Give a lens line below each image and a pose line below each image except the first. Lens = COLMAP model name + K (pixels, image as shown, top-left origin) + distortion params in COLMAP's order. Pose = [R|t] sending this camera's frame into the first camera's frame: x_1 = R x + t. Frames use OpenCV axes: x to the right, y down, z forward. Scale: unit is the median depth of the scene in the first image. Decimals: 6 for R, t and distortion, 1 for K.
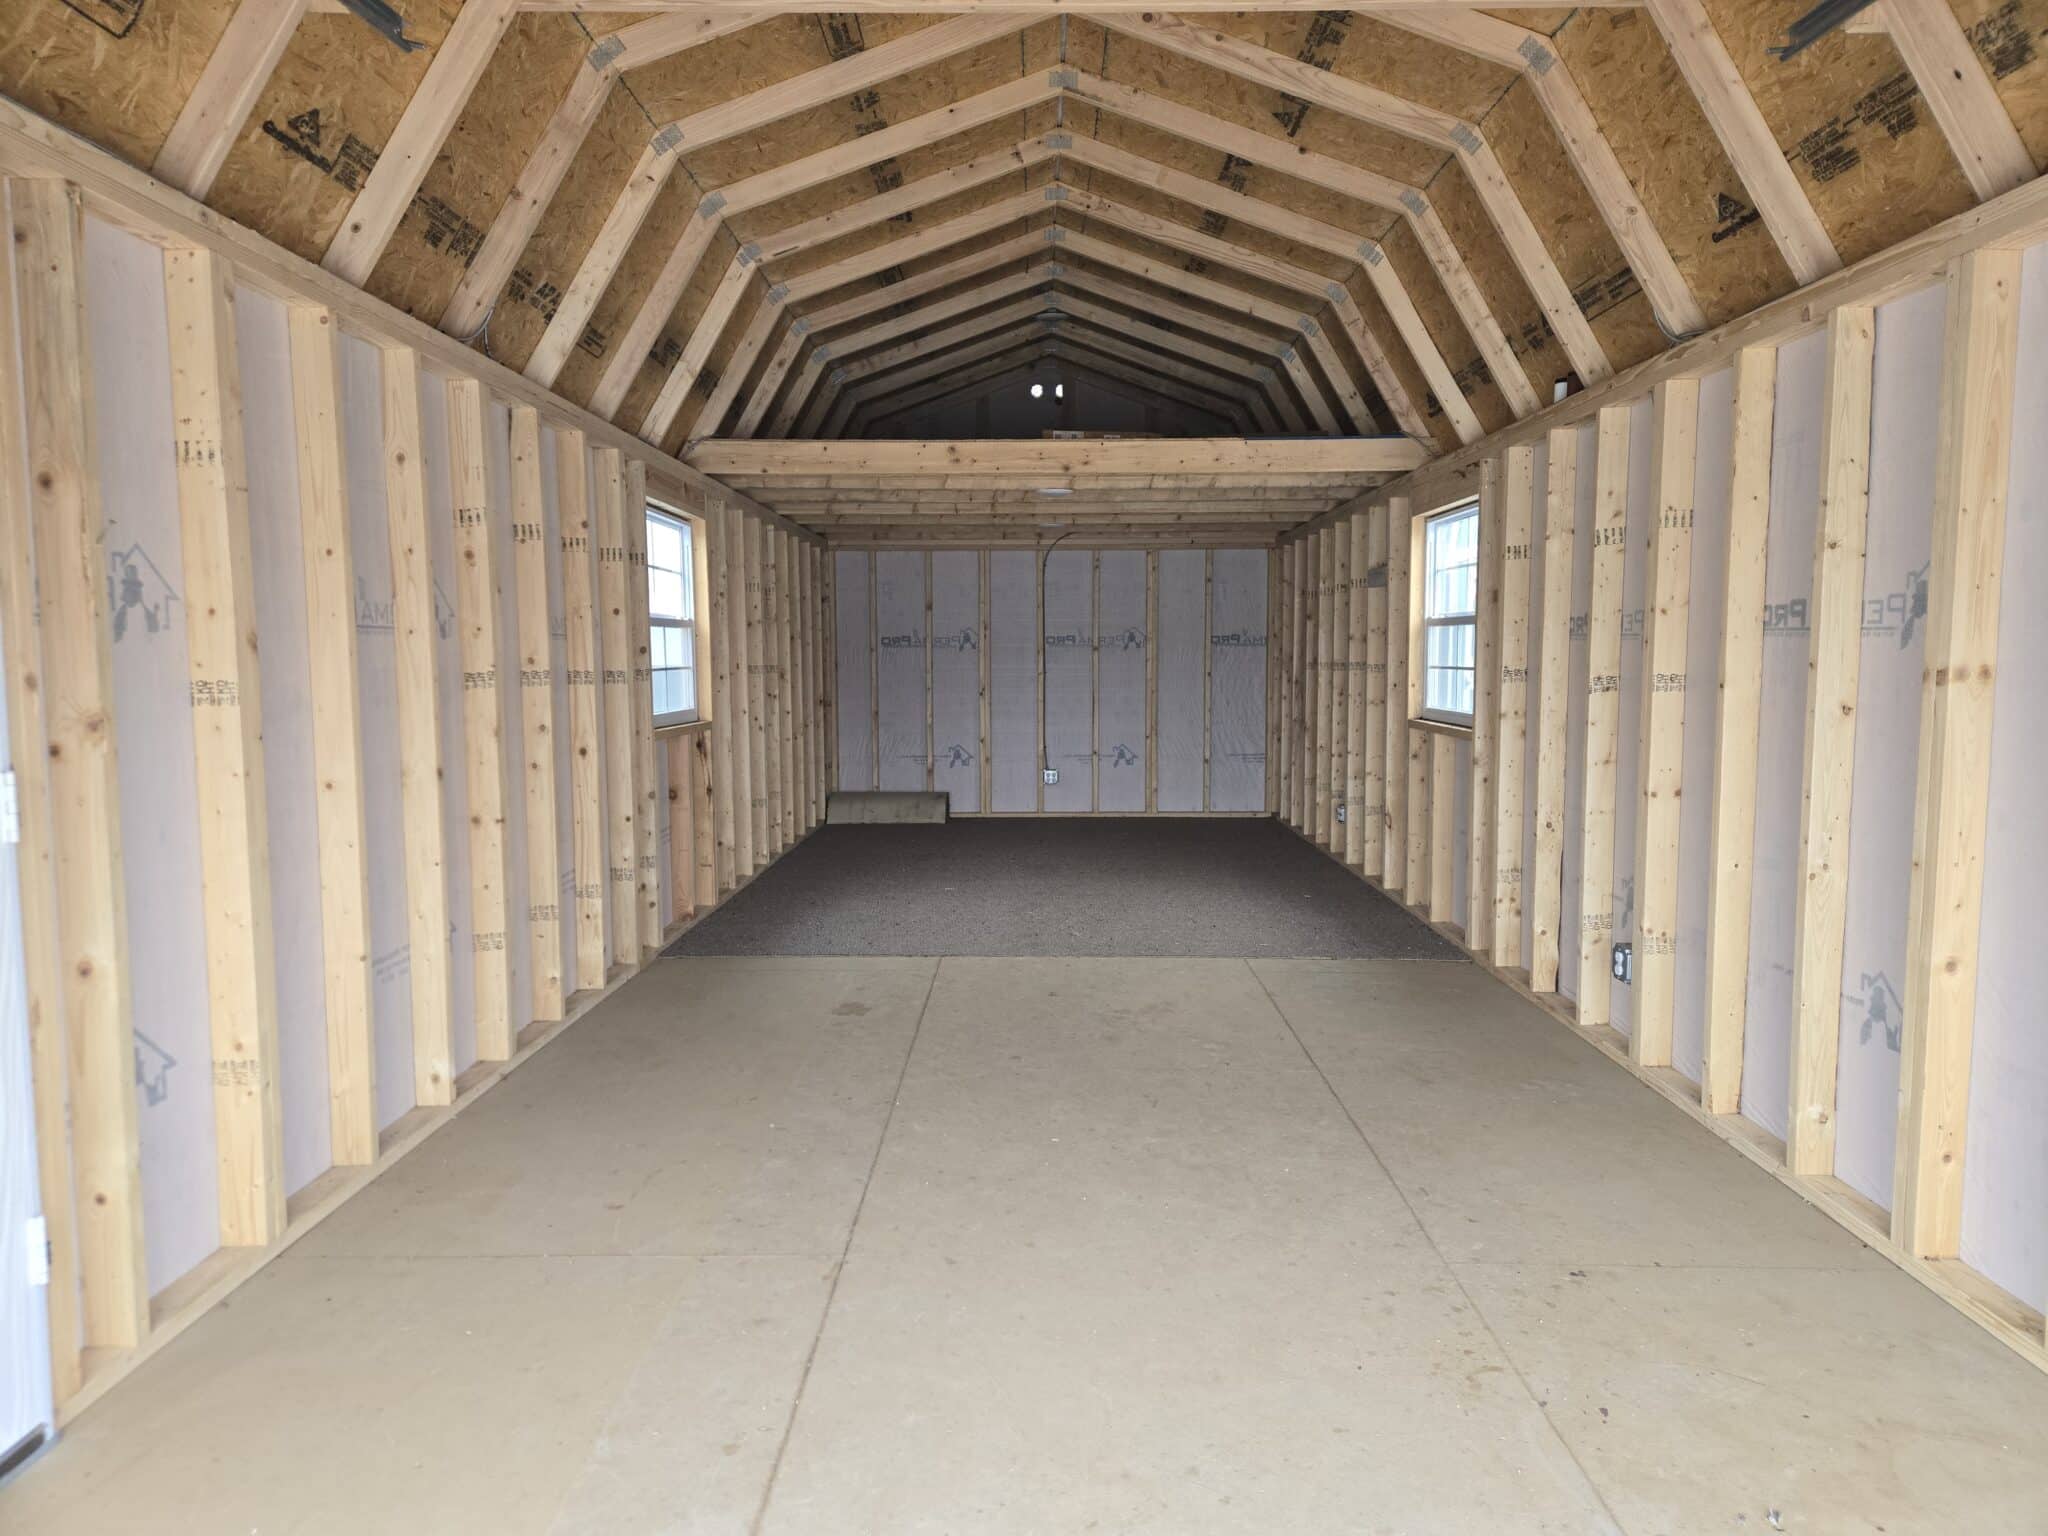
lens RADIAL K [[1382.0, 0, 1026.1], [0, 1382.0, 771.2], [0, 0, 1]] dist [0.073618, -0.063860]
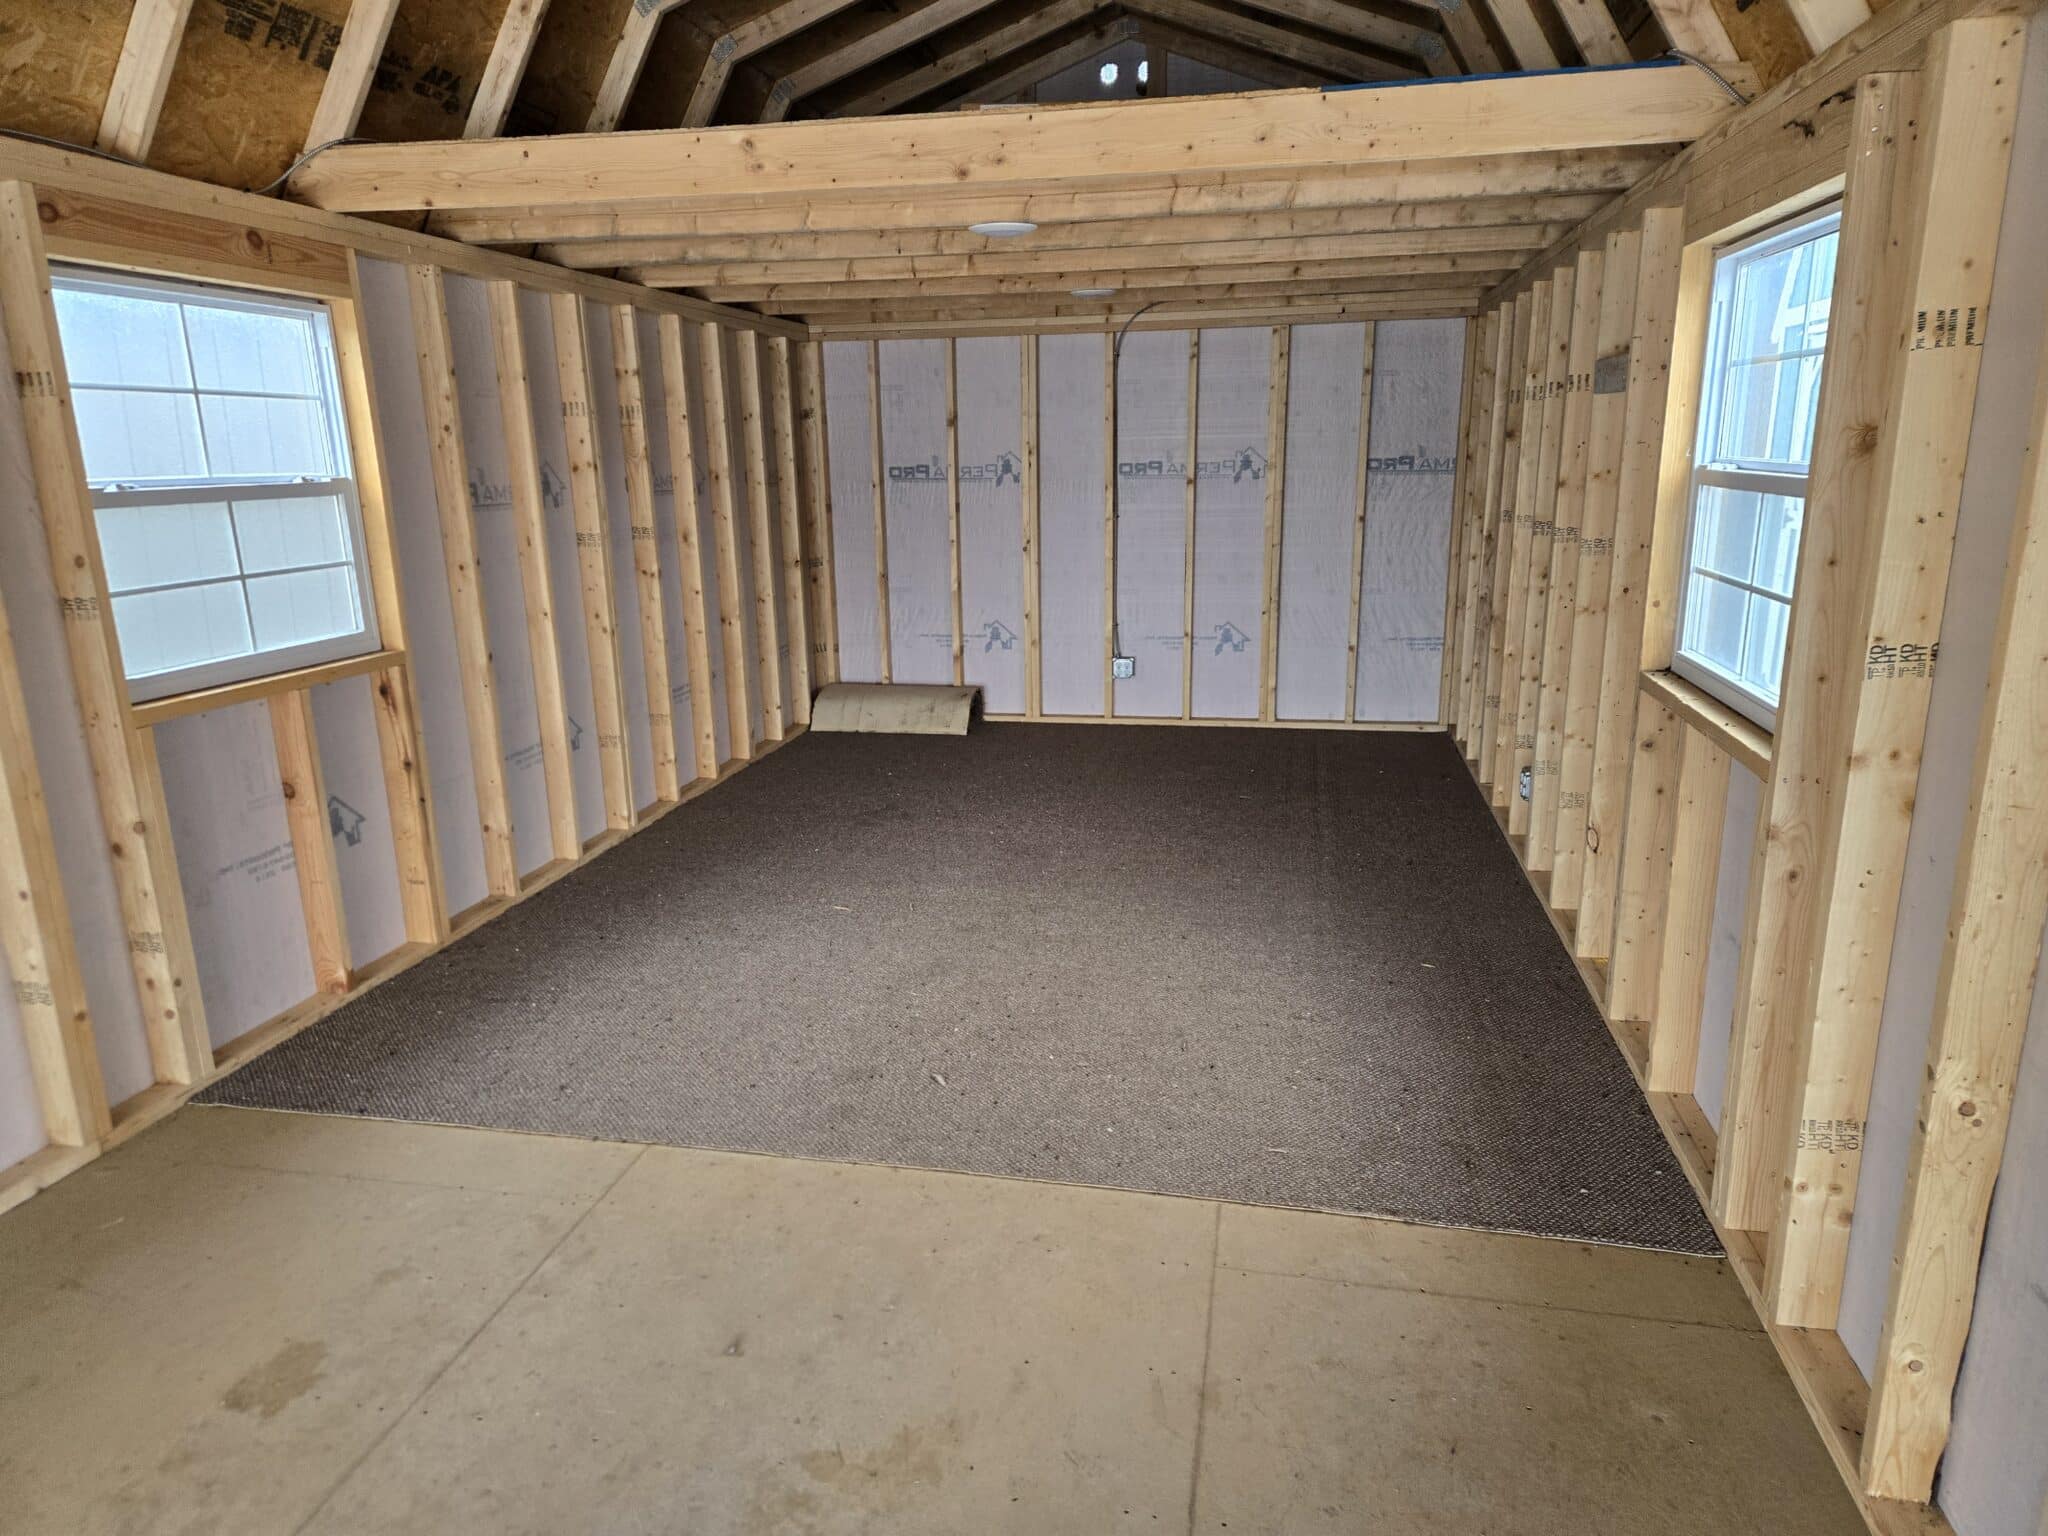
lens RADIAL K [[1382.0, 0, 1003.7], [0, 1382.0, 801.8], [0, 0, 1]] dist [0.073618, -0.063860]
pose [[0.981602, 0.035965, -0.187521, 0.182227], [-0.003470, 0.985299, 0.170806, -0.096109], [0.190907, -0.167013, 0.967296, 0.571348]]
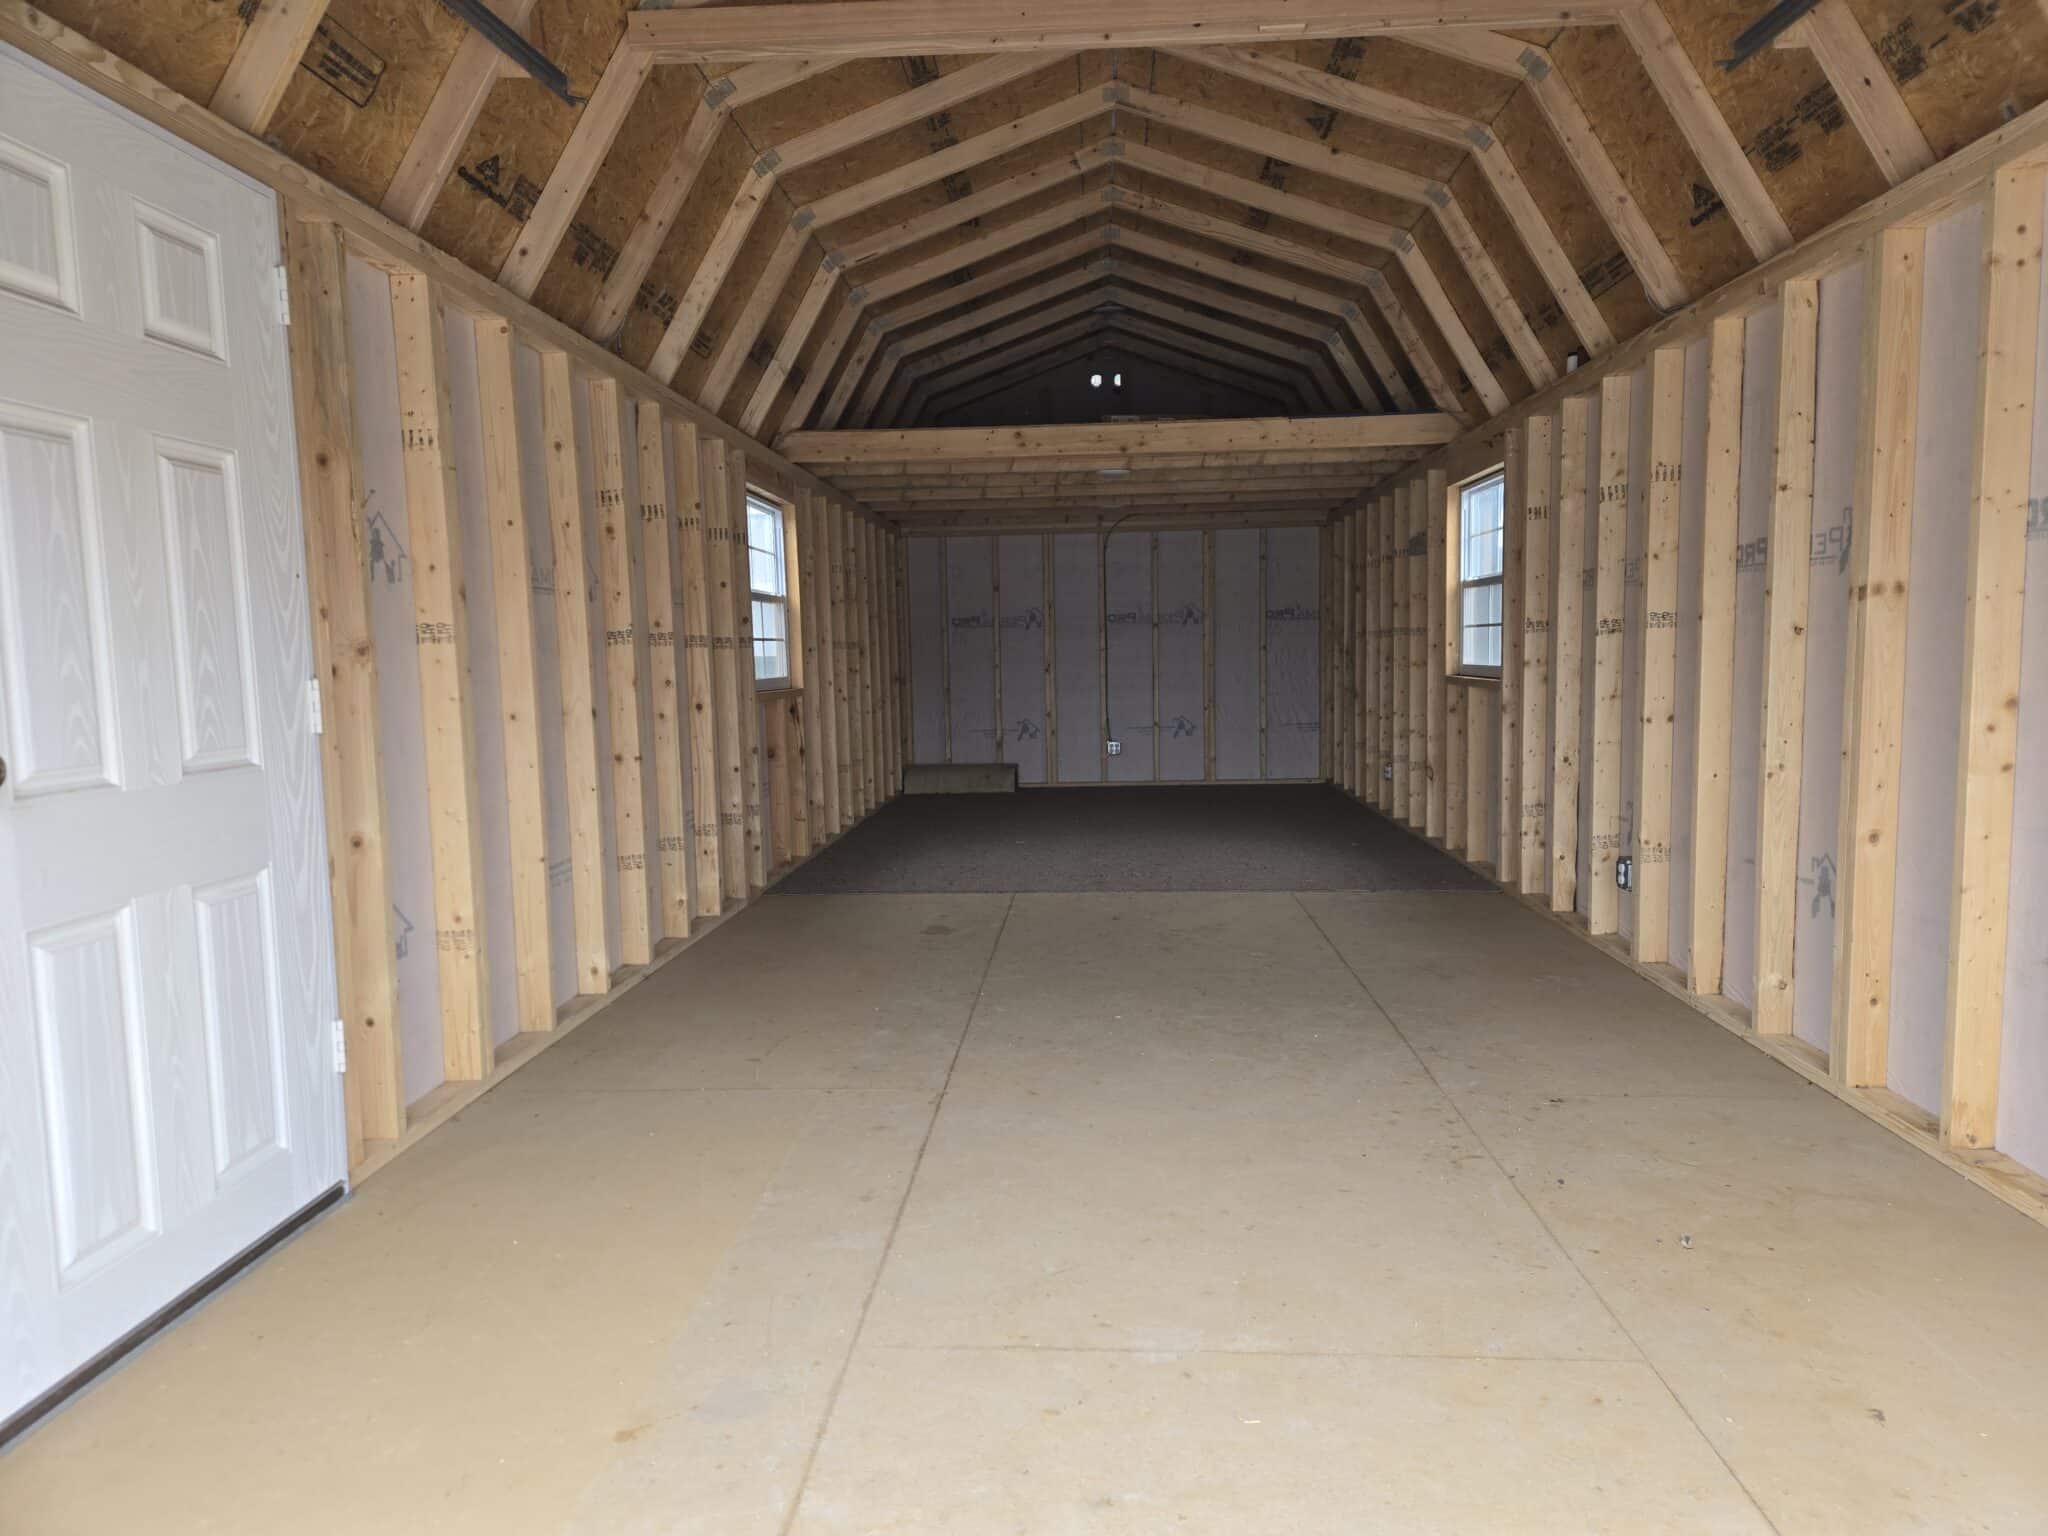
lens RADIAL K [[1382.0, 0, 1028.4], [0, 1382.0, 781.6], [0, 0, 1]] dist [0.073618, -0.063860]
pose [[0.998878, -0.012894, -0.045567, 0.000860], [0.013338, 0.999866, 0.009439, 0.037450], [0.045439, -0.010036, 0.998917, -0.112752]]
